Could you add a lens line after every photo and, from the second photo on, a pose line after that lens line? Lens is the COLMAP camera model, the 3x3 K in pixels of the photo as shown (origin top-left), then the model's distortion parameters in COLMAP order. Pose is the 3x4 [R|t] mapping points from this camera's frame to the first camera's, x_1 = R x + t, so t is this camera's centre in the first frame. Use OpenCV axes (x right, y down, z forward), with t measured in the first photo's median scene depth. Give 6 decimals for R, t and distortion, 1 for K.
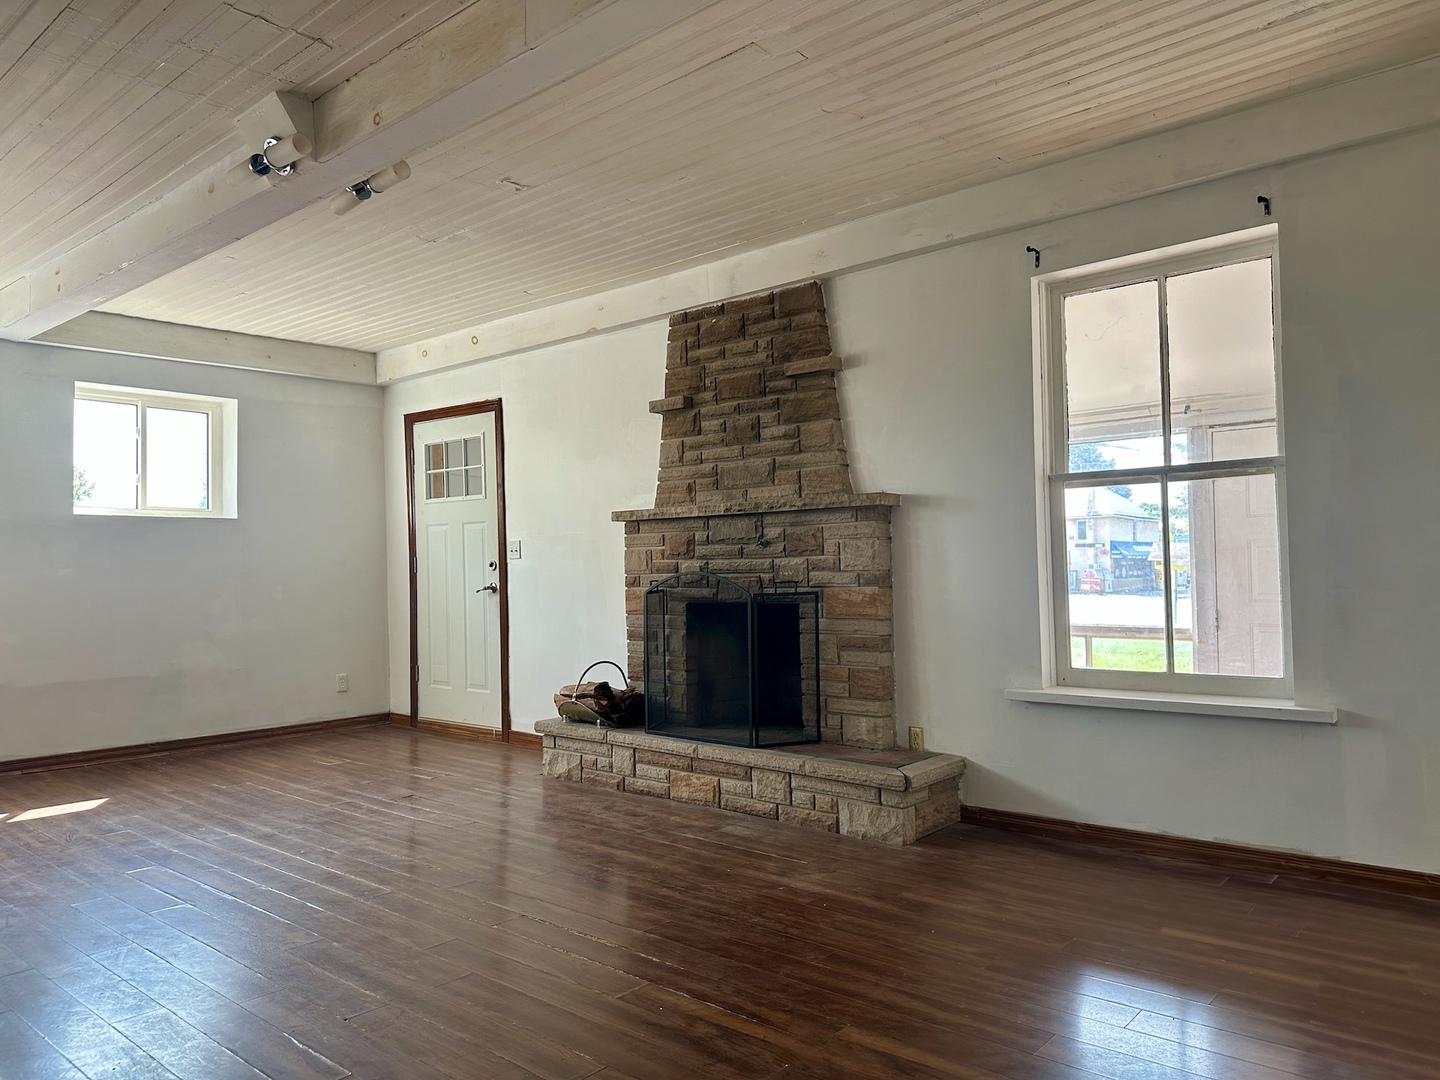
lens RADIAL K [[1015.9, 0, 730.8], [0, 1015.9, 541.0], [0, 0, 1]] dist [0.135117, -0.211809]
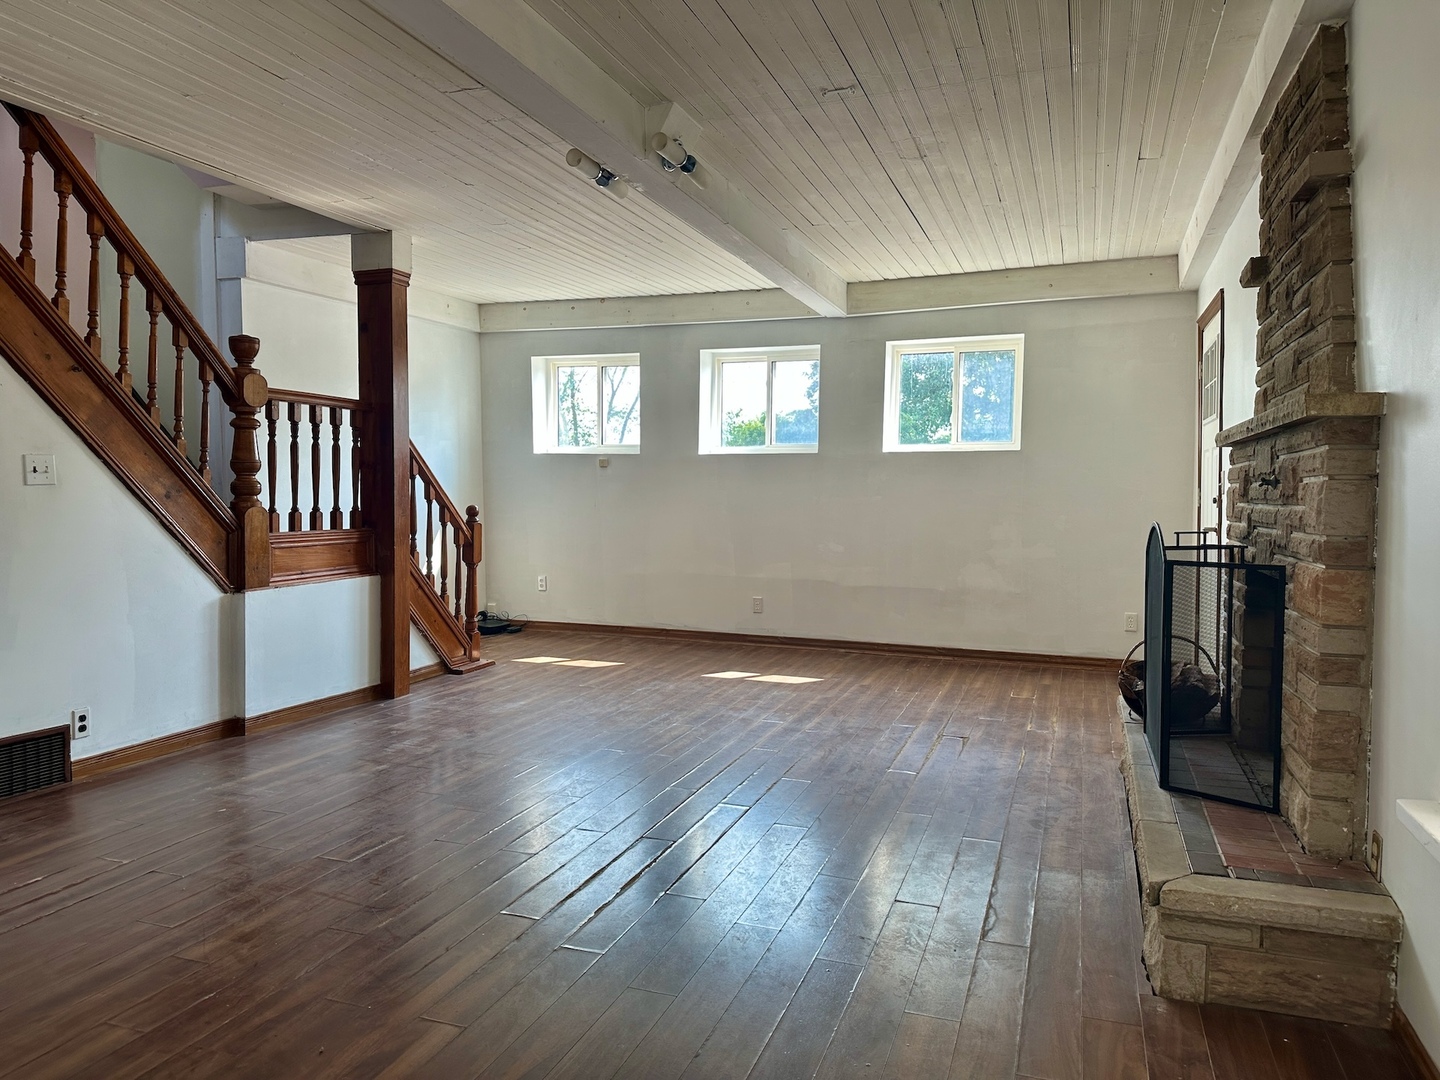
lens RADIAL K [[1015.9, 0, 730.8], [0, 1015.9, 541.0], [0, 0, 1]] dist [0.135117, -0.211809]
pose [[0.367770, 0.063197, -0.927767, 0.423450], [0.013187, 0.997233, 0.073157, -0.010604], [0.929823, -0.039139, 0.365919, 0.382126]]
